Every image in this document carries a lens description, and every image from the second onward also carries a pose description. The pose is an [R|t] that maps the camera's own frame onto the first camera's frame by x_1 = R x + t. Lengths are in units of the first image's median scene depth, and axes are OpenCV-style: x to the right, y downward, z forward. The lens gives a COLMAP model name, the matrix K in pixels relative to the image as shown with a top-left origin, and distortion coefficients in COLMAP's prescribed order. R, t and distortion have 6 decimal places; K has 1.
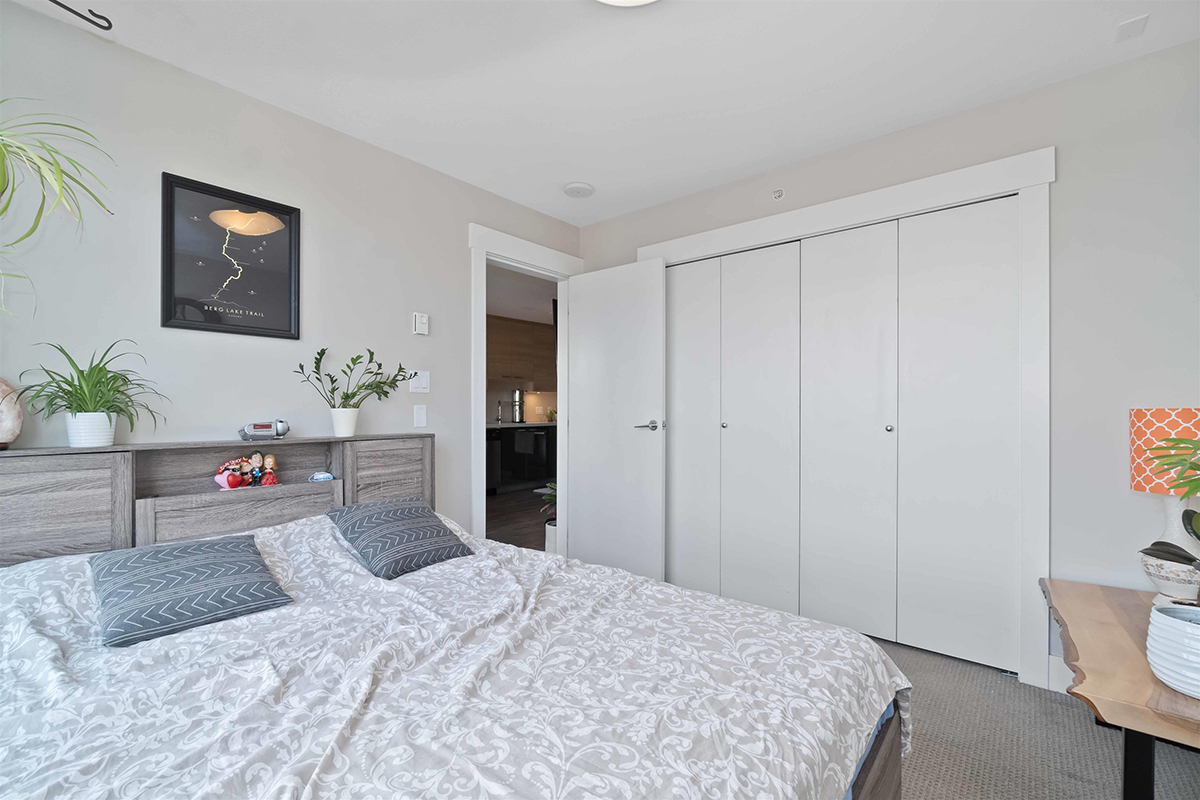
lens RADIAL K [[521.6, 0, 589.8], [0, 521.6, 410.2], [0, 0, 1]] dist [0.000061, -0.000145]
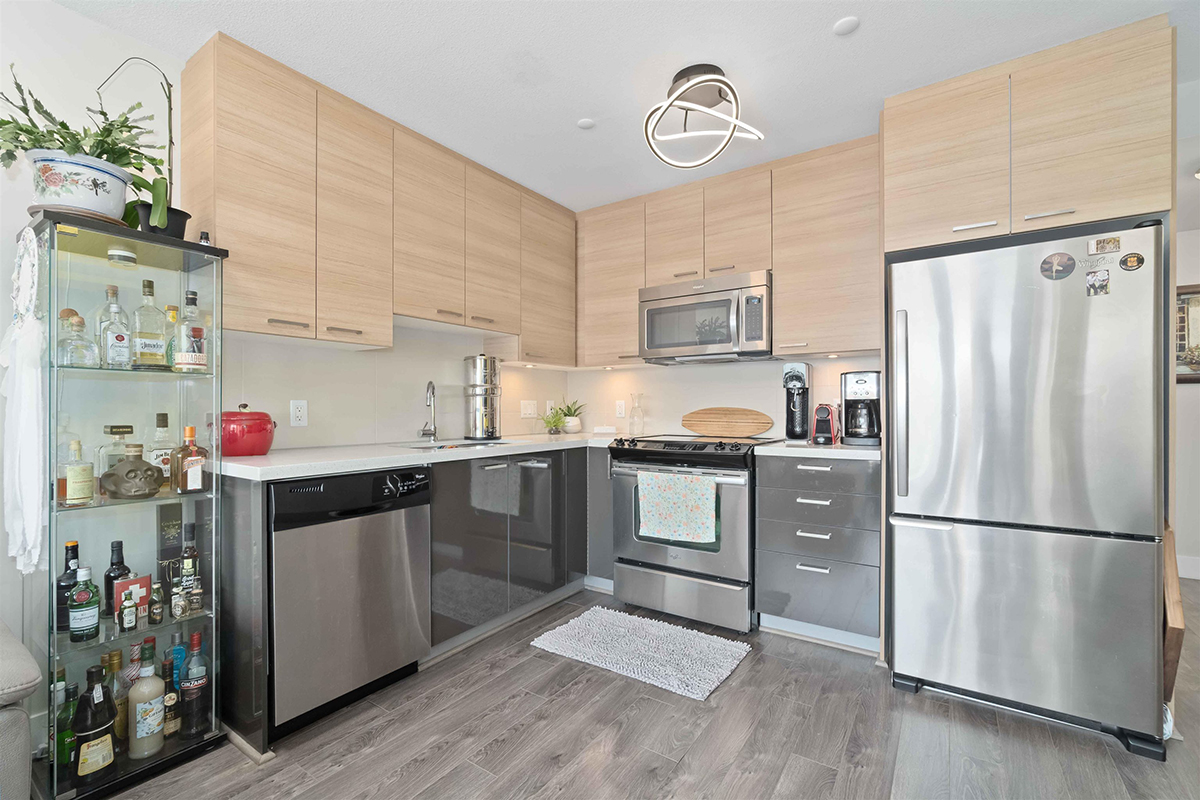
lens RADIAL K [[521.6, 0, 589.8], [0, 521.6, 410.2], [0, 0, 1]] dist [0.000061, -0.000145]
pose [[0.994943, -0.004180, 0.100354, -0.294441], [0.004262, 0.999991, -0.000606, 0.006737], [-0.100351, 0.001031, 0.994952, 1.854050]]
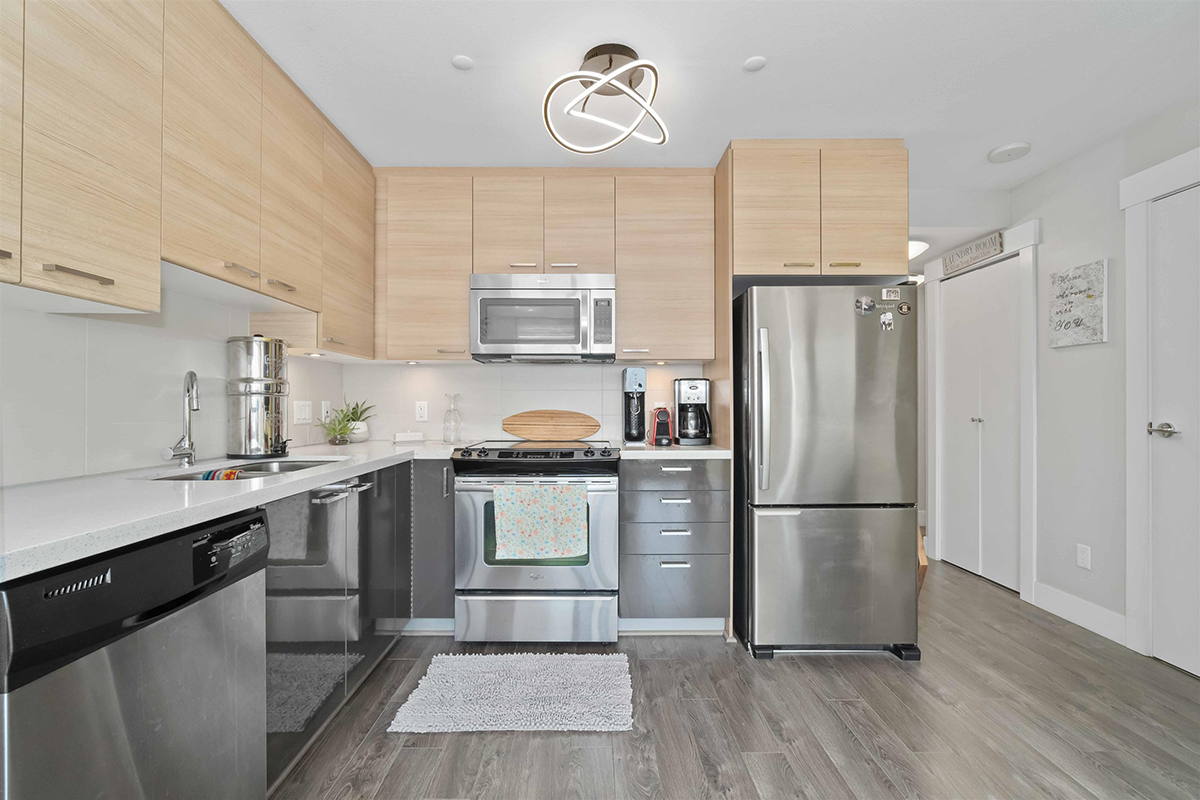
lens RADIAL K [[524.4, 0, 592.1], [0, 524.4, 404.3], [0, 0, 1]] dist [-0.000324, 0.000303]
pose [[0.760831, 0.000031, 0.648950, -0.562963], [0.004201, 0.999979, -0.004974, -0.006426], [-0.648936, 0.006511, 0.760815, 2.092558]]
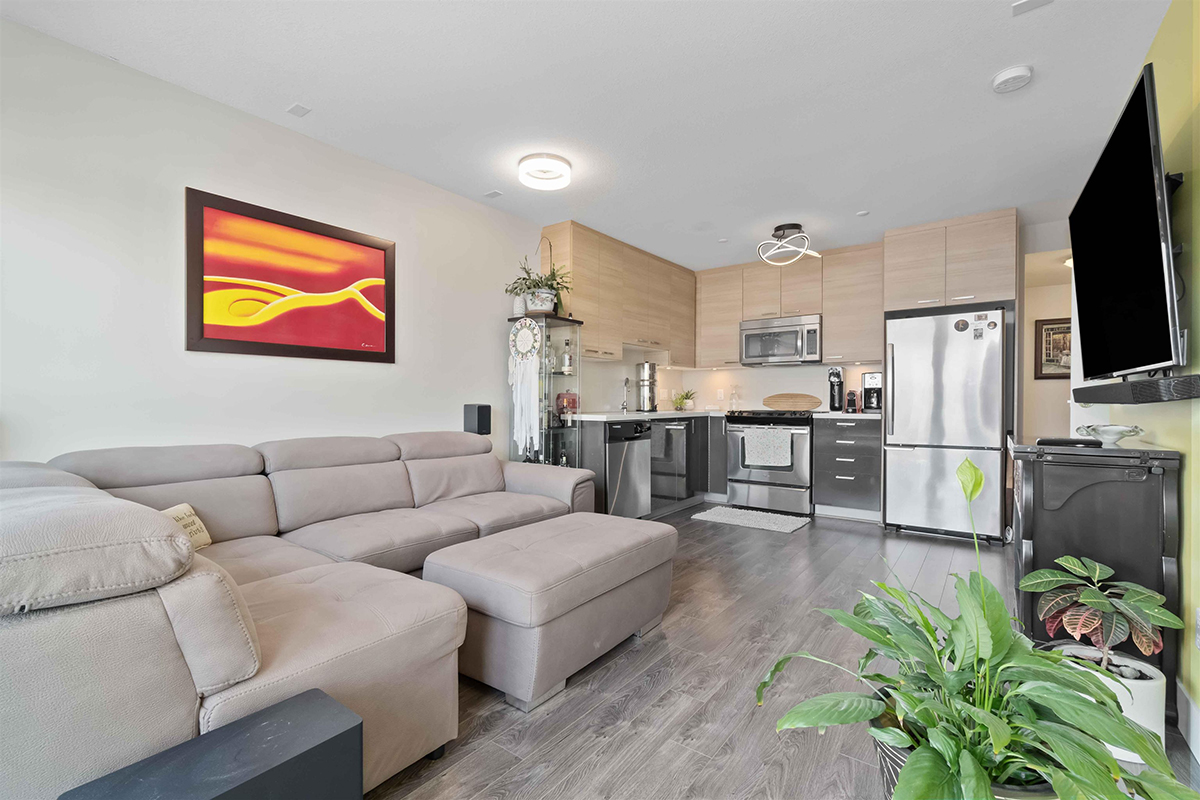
lens RADIAL K [[521.6, 0, 589.8], [0, 521.6, 410.2], [0, 0, 1]] dist [0.000061, -0.000145]
pose [[0.998915, -0.003399, 0.046438, -0.746567], [0.002793, 0.999910, 0.013117, 0.039264], [-0.046478, -0.012973, 0.998835, 1.025721]]
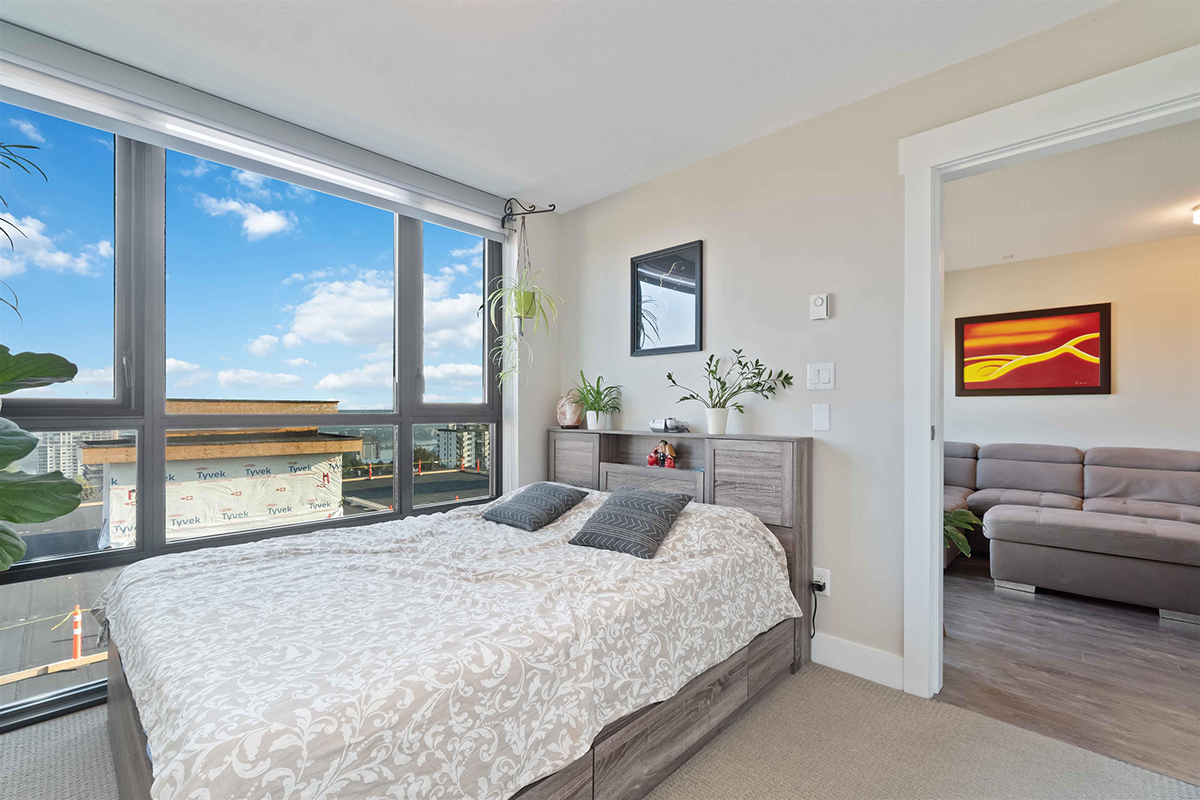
lens RADIAL K [[521.6, 0, 589.8], [0, 521.6, 410.2], [0, 0, 1]] dist [0.000061, -0.000145]
pose [[-0.064064, -0.001865, -0.997944, 0.588925], [-0.003655, 0.999992, -0.001634, 0.003075], [0.997939, 0.003543, -0.064070, 0.760382]]
